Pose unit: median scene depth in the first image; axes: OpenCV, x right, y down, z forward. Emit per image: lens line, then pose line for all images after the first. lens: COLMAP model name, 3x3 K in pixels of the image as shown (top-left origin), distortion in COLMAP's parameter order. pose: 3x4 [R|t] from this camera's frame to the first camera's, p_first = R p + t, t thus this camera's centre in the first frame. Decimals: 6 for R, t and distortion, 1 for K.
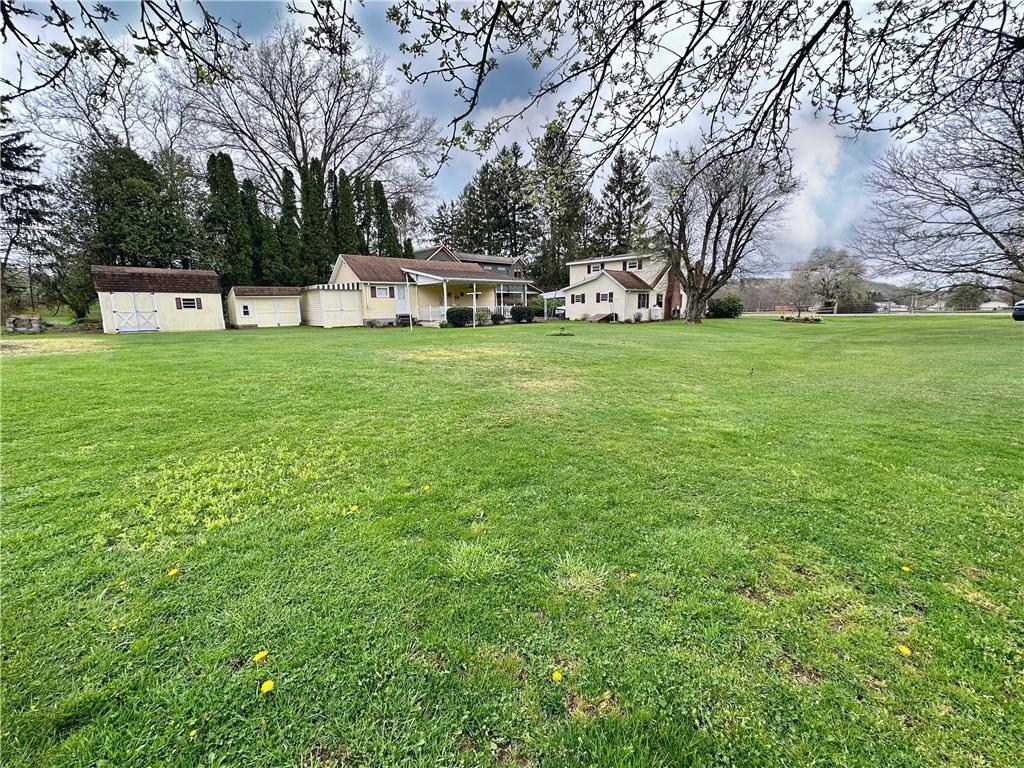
lens RADIAL K [[418.0, 0, 508.6], [0, 418.0, 384.1], [0, 0, 1]] dist [-0.001387, -0.000139]
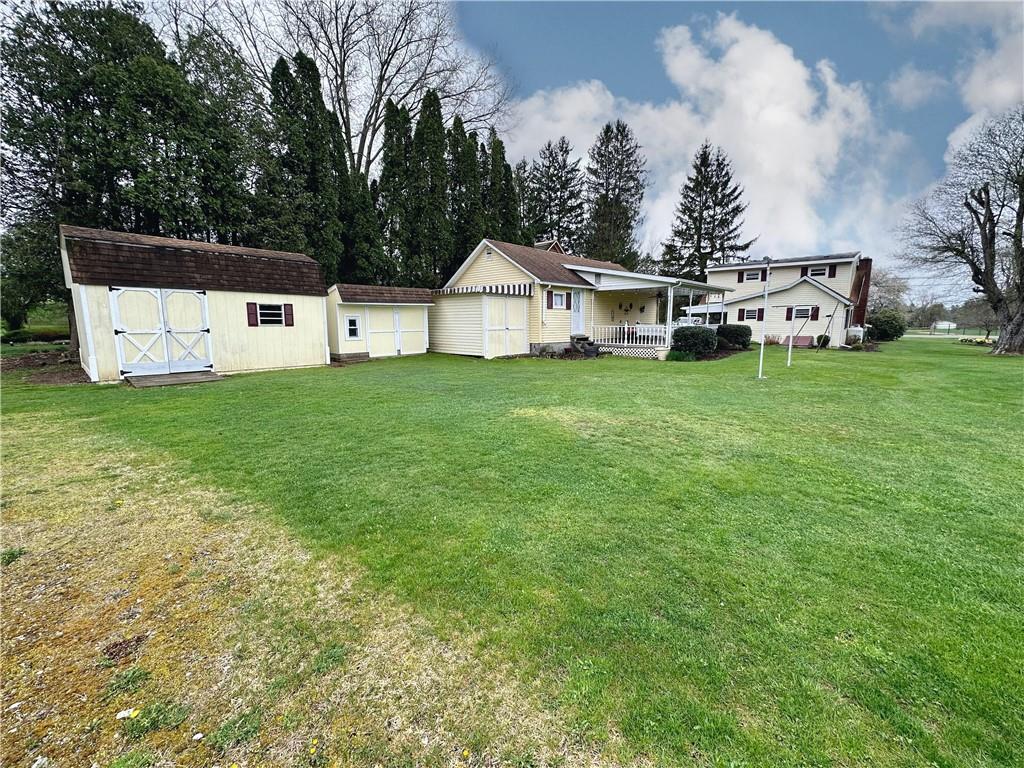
lens RADIAL K [[407.4, 0, 510.6], [0, 407.4, 381.3], [0, 0, 1]] dist [-0.000644, 0.000215]
pose [[0.995635, 0.001066, 0.093330, -0.436811], [0.001823, 0.999522, -0.030863, -0.081896], [-0.093318, 0.030899, 0.995157, 0.411921]]
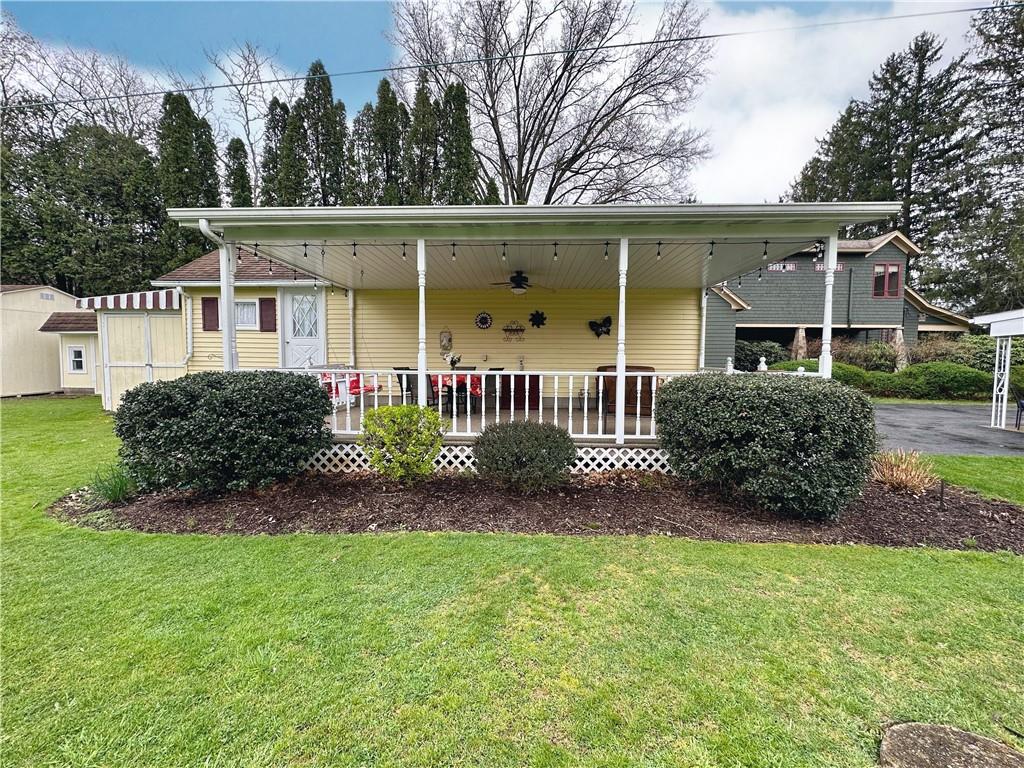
lens RADIAL K [[407.4, 0, 510.6], [0, 407.4, 381.3], [0, 0, 1]] dist [-0.000644, 0.000215]
pose [[0.710969, 0.061730, -0.700509, 0.079889], [-0.143887, 0.987835, -0.058986, -0.182302], [0.688345, 0.142731, 0.711202, 0.940171]]
